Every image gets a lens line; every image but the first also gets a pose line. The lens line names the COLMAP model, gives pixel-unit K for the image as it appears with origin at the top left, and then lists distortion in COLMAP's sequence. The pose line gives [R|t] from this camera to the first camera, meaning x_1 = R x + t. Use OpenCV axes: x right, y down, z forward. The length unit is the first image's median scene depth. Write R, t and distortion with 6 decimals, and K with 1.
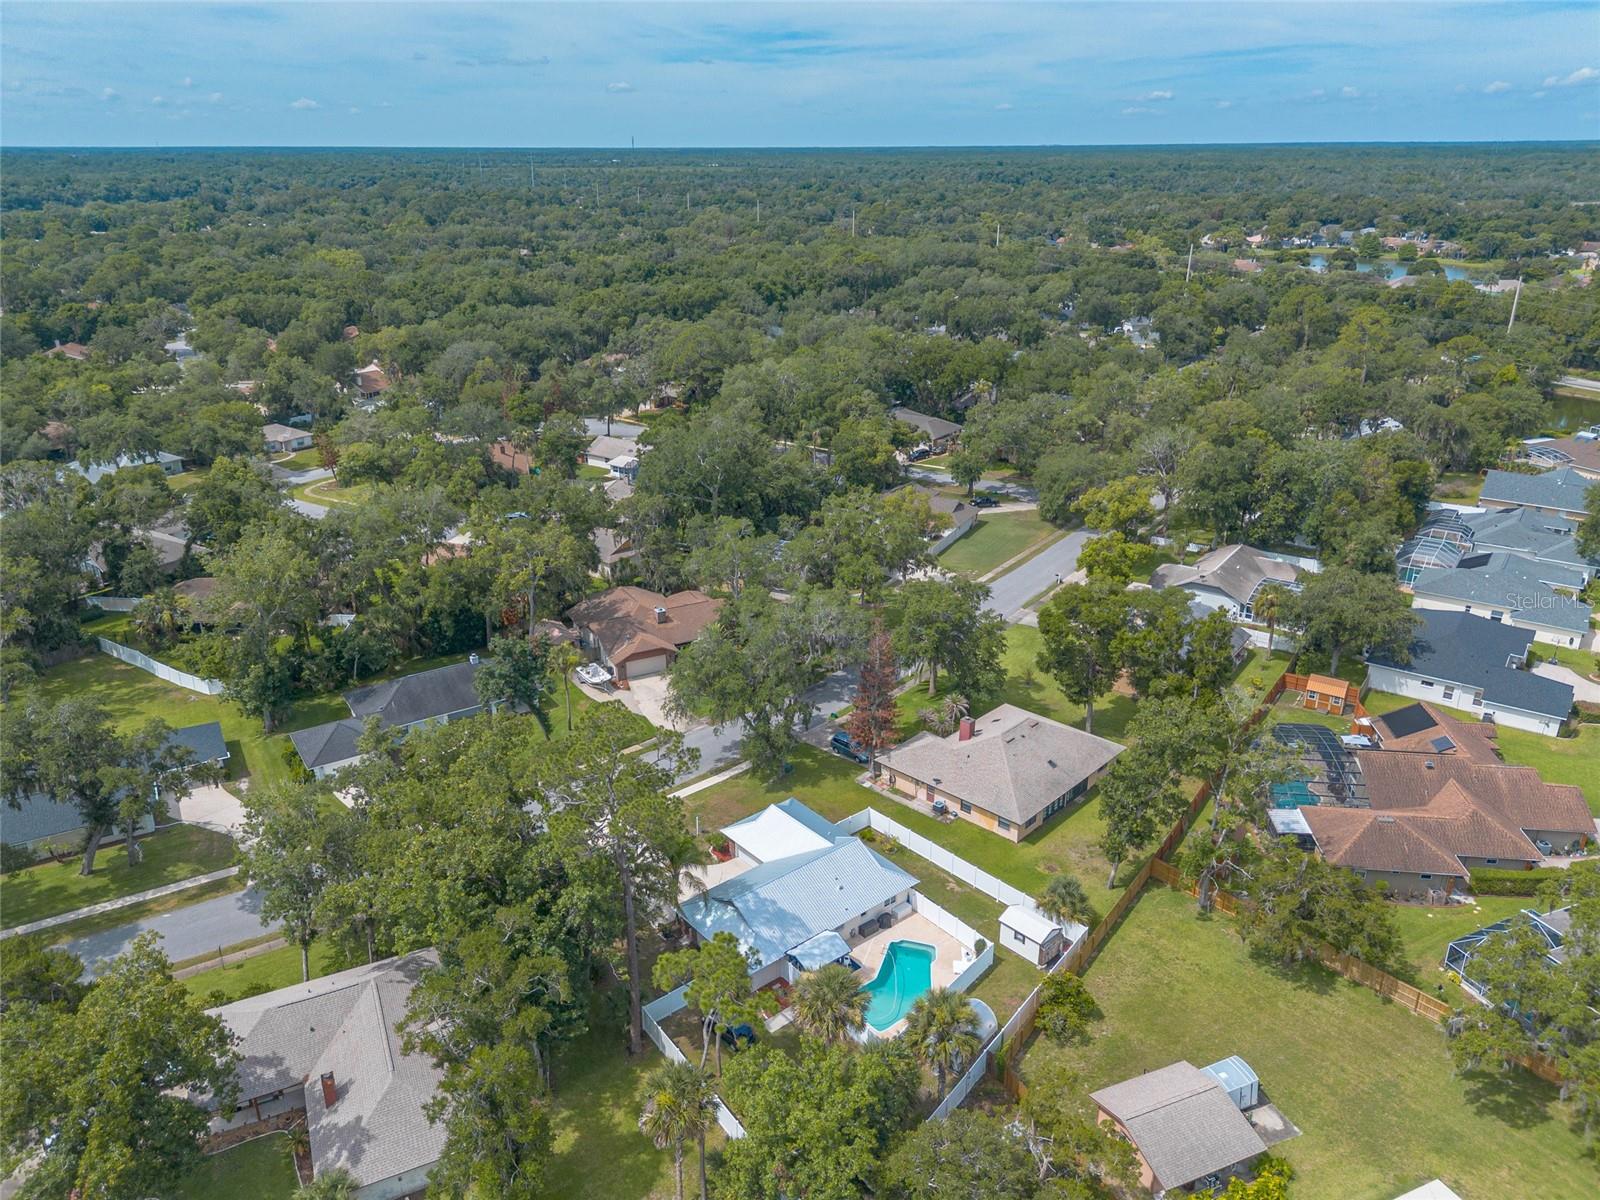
lens RADIAL K [[1154.2, 0, 803.1], [0, 1154.2, 597.9], [0, 0, 1]] dist [0.074879, -0.064829]
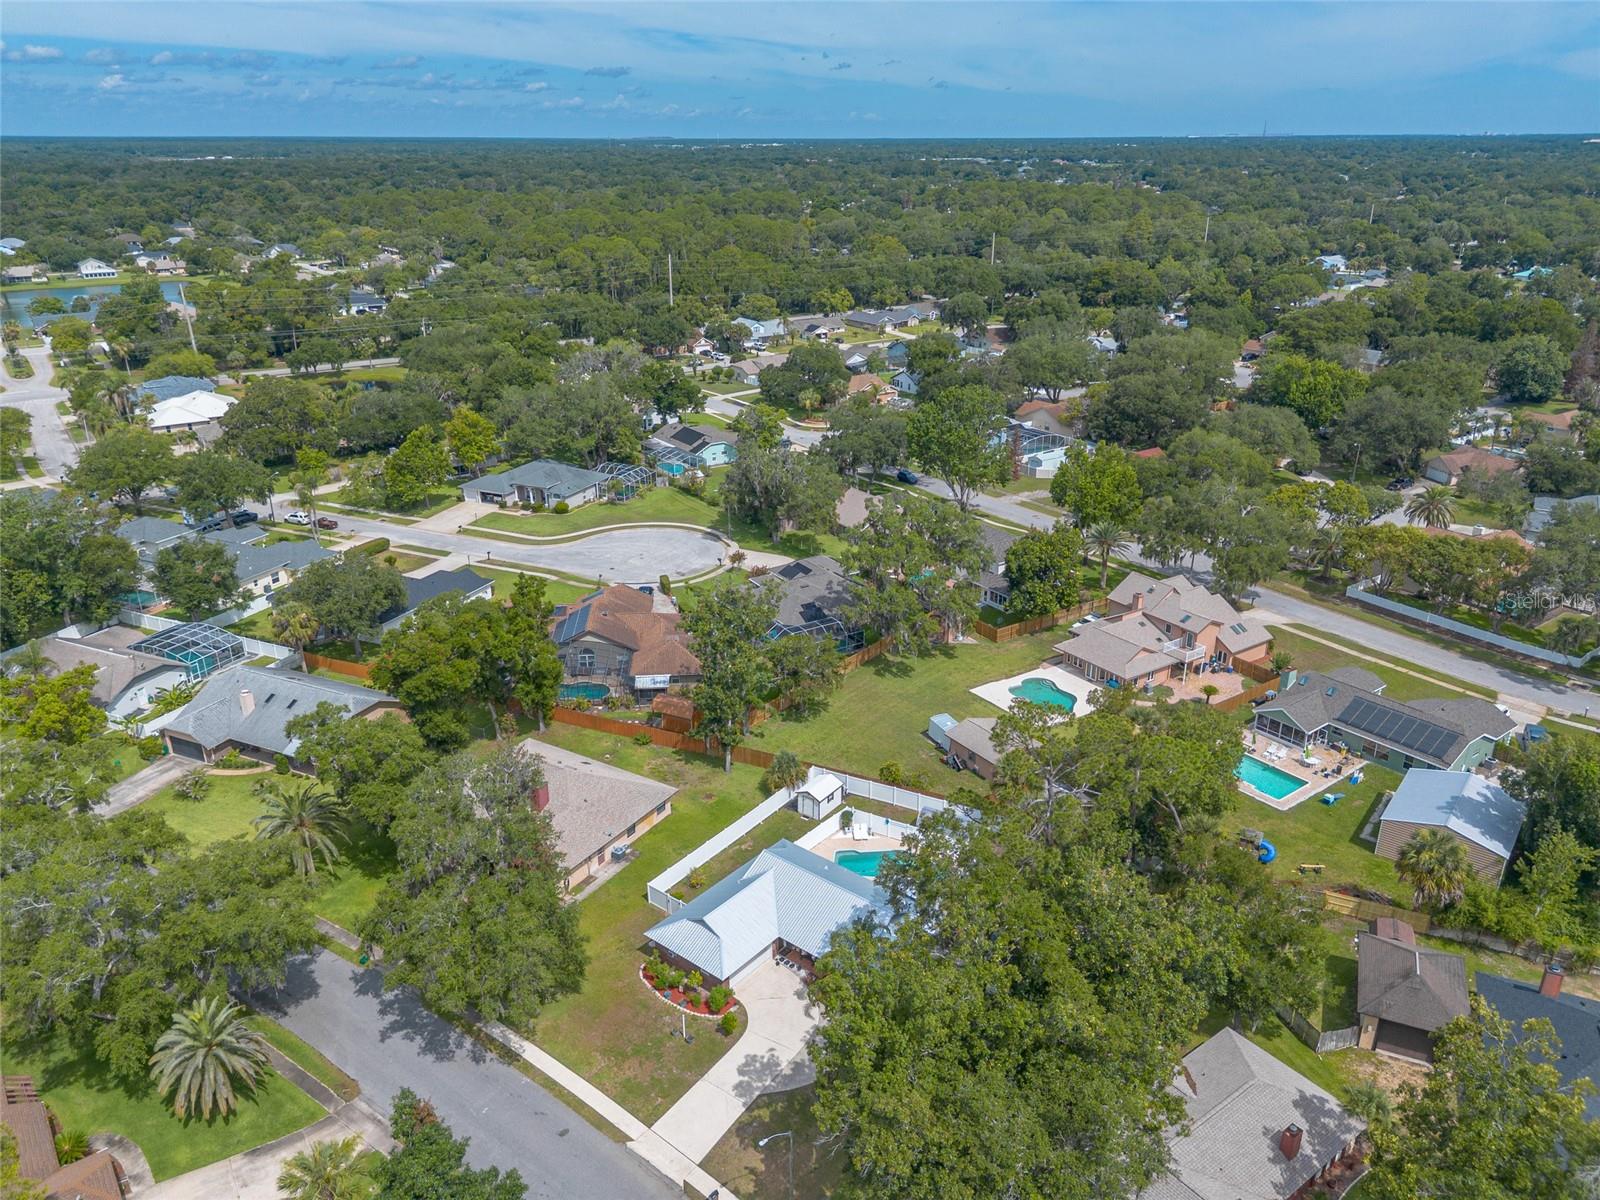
lens RADIAL K [[1147.8, 0, 800.0], [0, 1147.8, 600.0], [0, 0, 1]] dist [0.070105, -0.061006]
pose [[-0.191561, -0.364368, 0.911340, -0.611227], [0.360329, 0.837588, 0.410620, -0.286931], [-0.912945, 0.407041, -0.029157, 0.717936]]
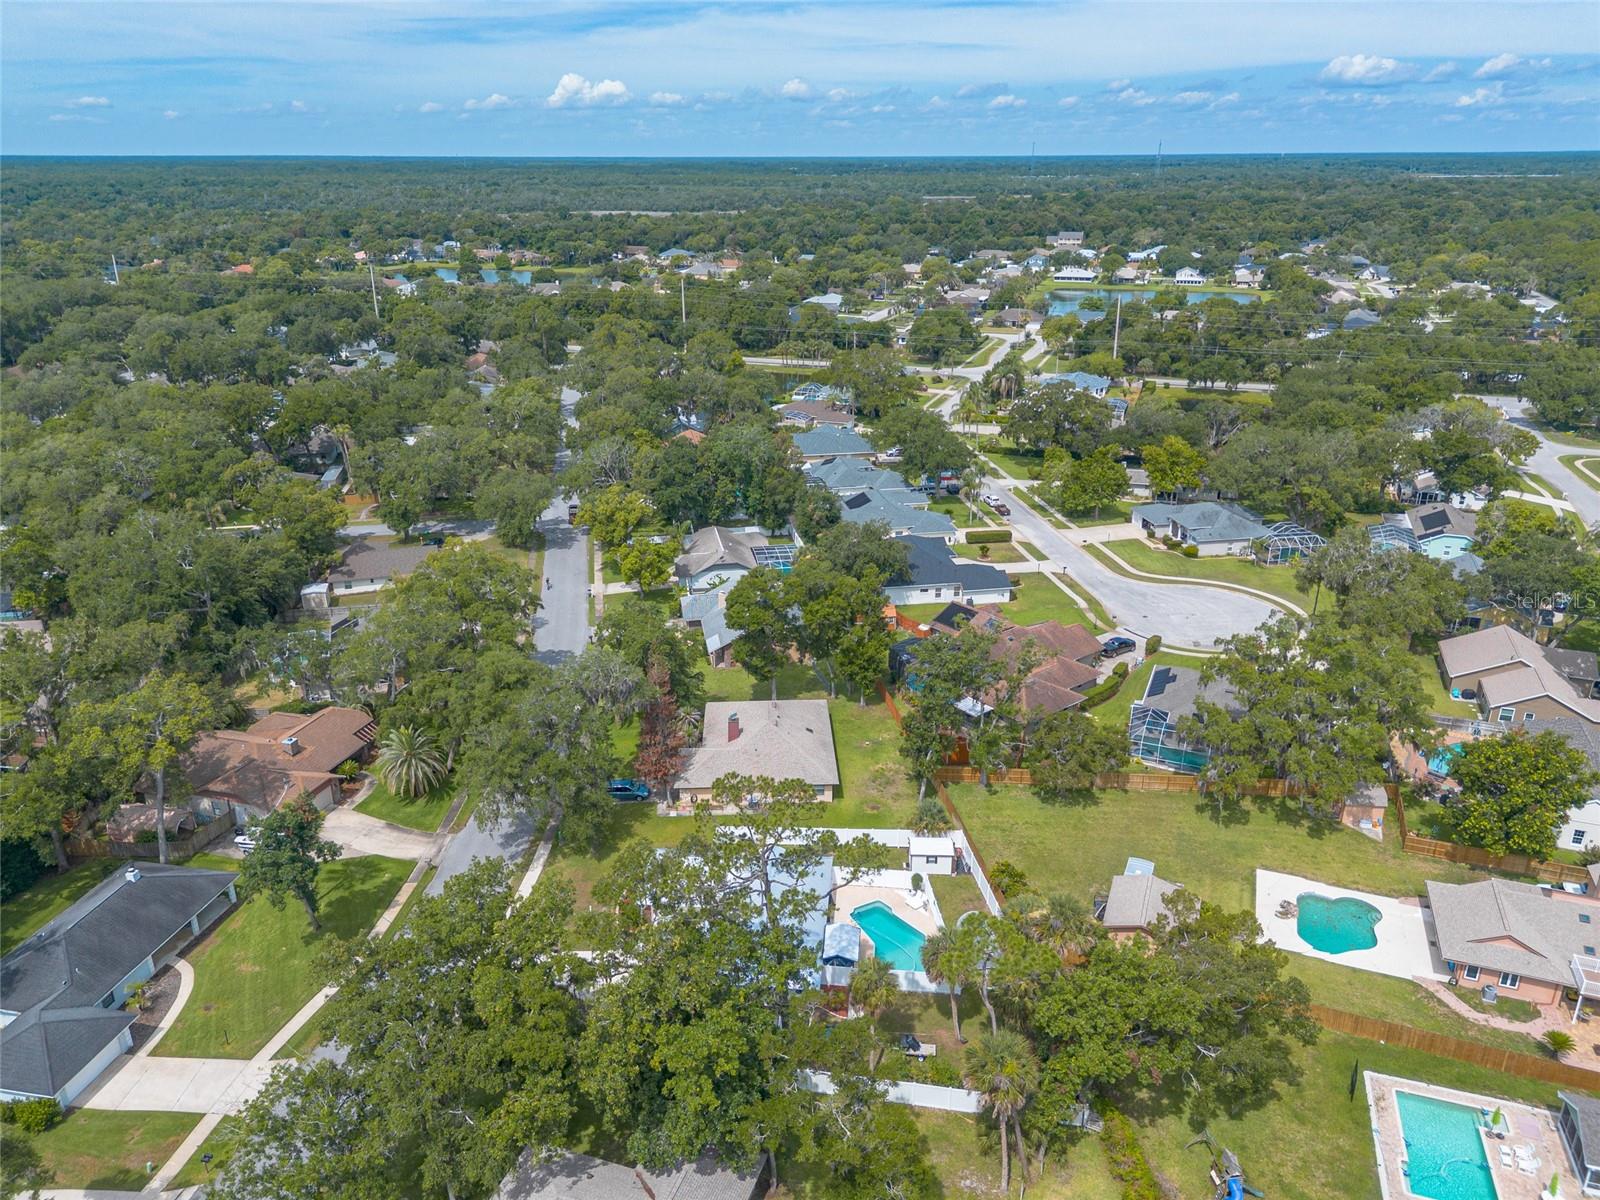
lens RADIAL K [[1154.2, 0, 803.1], [0, 1154.2, 597.9], [0, 0, 1]] dist [0.074879, -0.064829]
pose [[0.703145, -0.253514, 0.664318, -0.455628], [0.259808, 0.961282, 0.091847, -0.078238], [-0.661881, 0.108014, 0.741786, 0.133276]]
